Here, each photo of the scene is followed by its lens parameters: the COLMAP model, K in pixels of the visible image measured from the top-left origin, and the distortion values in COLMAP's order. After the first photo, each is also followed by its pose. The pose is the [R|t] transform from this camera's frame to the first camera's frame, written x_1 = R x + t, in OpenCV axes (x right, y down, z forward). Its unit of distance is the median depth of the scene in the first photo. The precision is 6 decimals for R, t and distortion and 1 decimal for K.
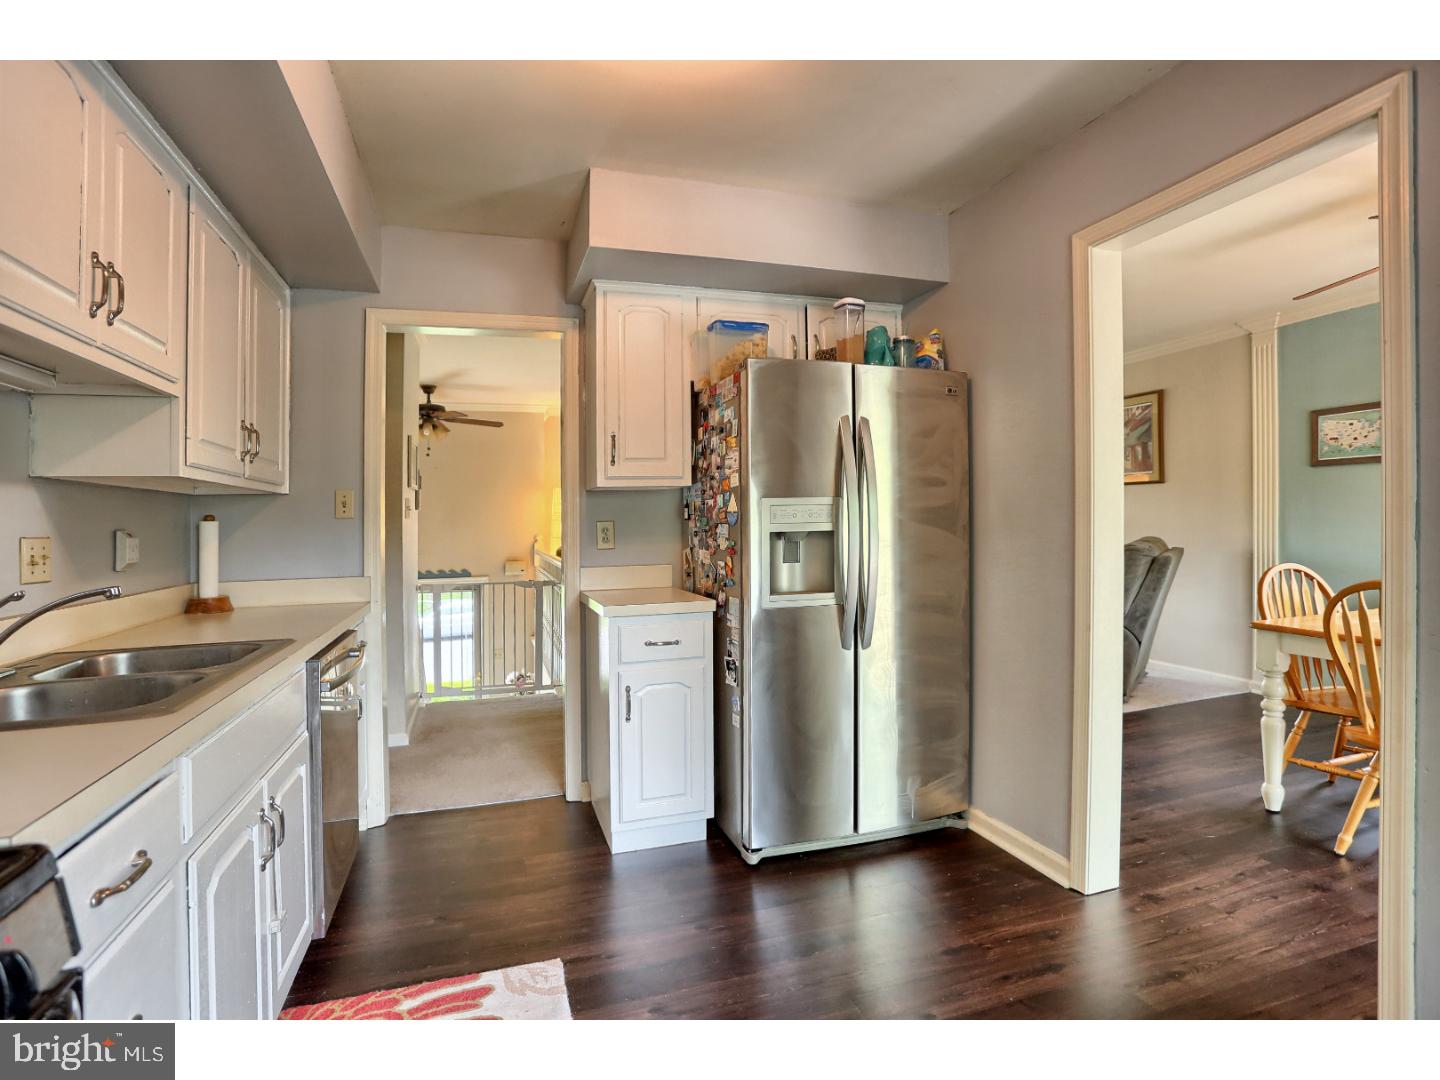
lens RADIAL K [[716.2, 0, 691.7], [0, 716.2, 527.1], [0, 0, 1]] dist [-0.020564, 0.000187]
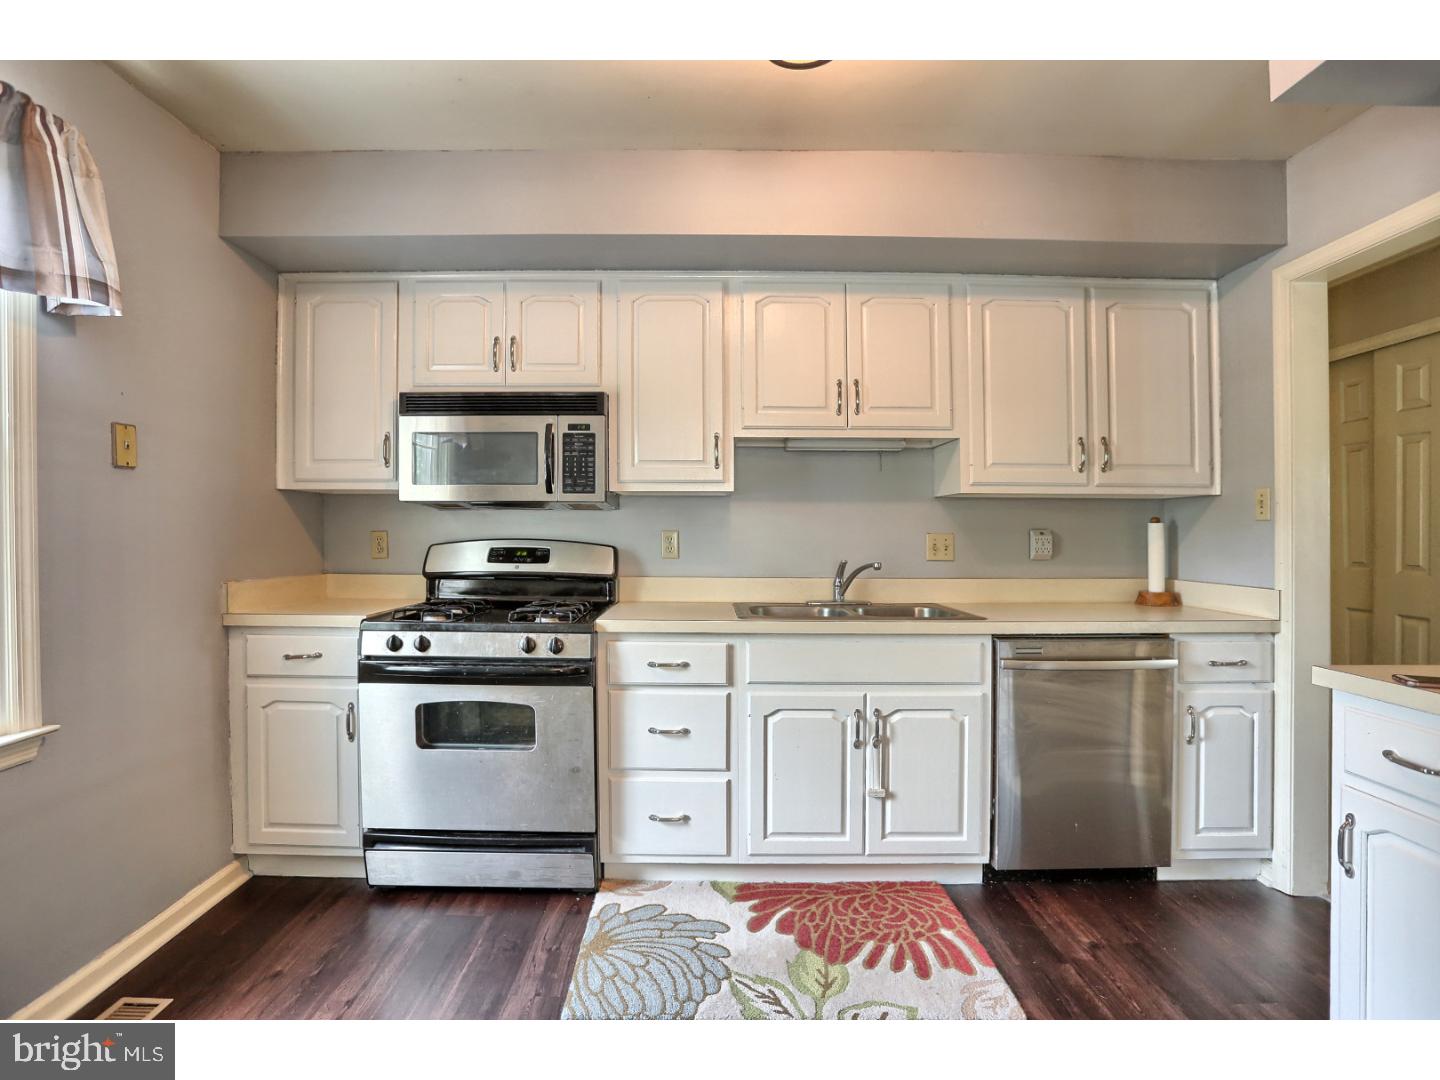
lens RADIAL K [[708.8, 0, 711.6], [0, 708.8, 534.5], [0, 0, 1]] dist [-0.066457, 0.030619]
pose [[-0.270781, 0.020592, -0.962421, 0.554894], [-0.005884, 0.999717, 0.023046, -0.011078], [0.962623, 0.011903, -0.270583, 0.636884]]
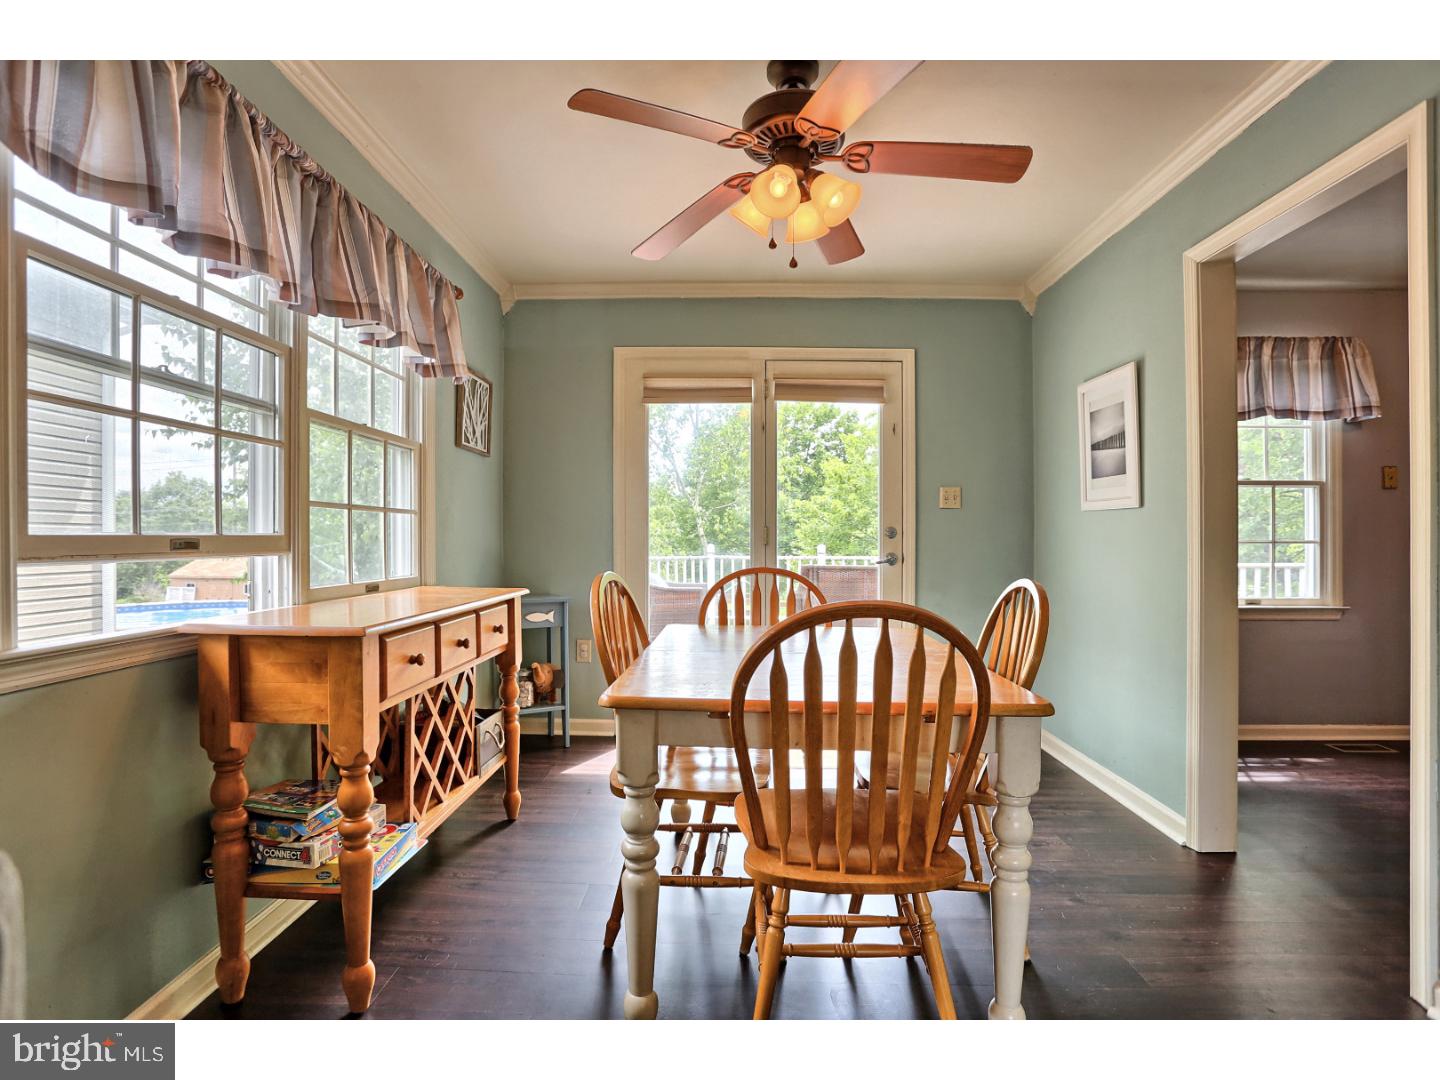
lens RADIAL K [[708.8, 0, 711.6], [0, 708.8, 534.5], [0, 0, 1]] dist [-0.066457, 0.030619]
pose [[-0.951312, 0.014973, 0.307864, 1.004838], [0.015854, 0.999874, 0.000359, 0.016143], [-0.307820, 0.005222, -0.951430, 1.830695]]
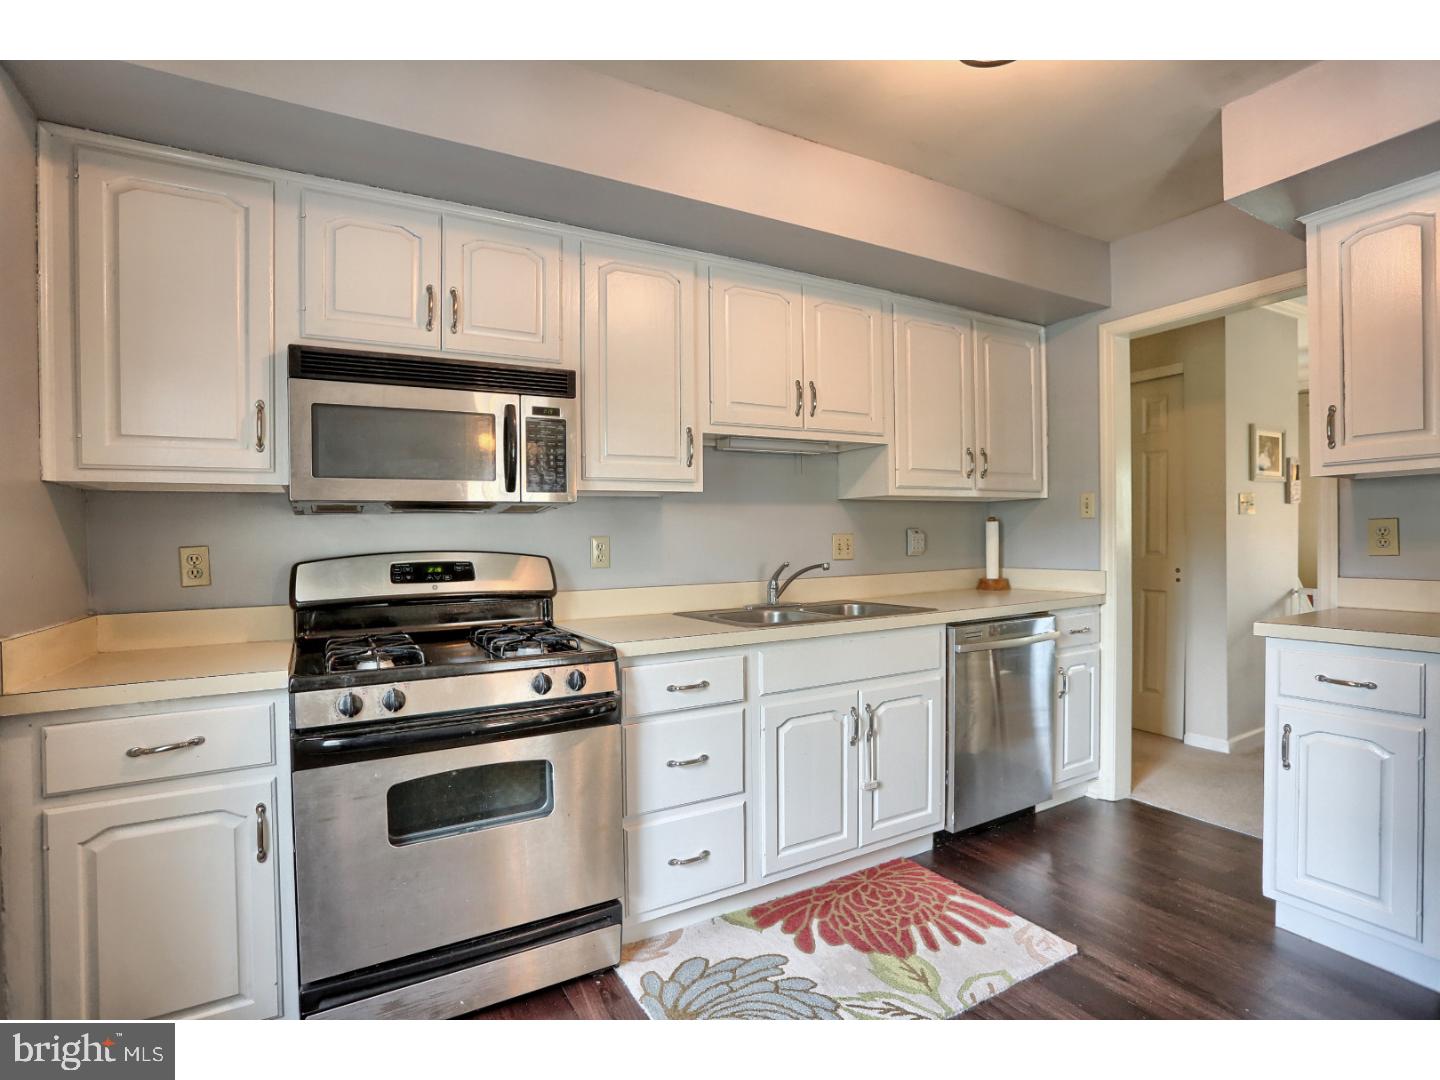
lens RADIAL K [[705.7, 0, 732.2], [0, 705.7, 545.1], [0, 0, 1]] dist [-0.055609, 0.018875]
pose [[0.244994, 0.029559, -0.969074, 0.485598], [0.006087, 0.999469, 0.032025, -0.009004], [0.969505, -0.013745, 0.244684, 0.208091]]
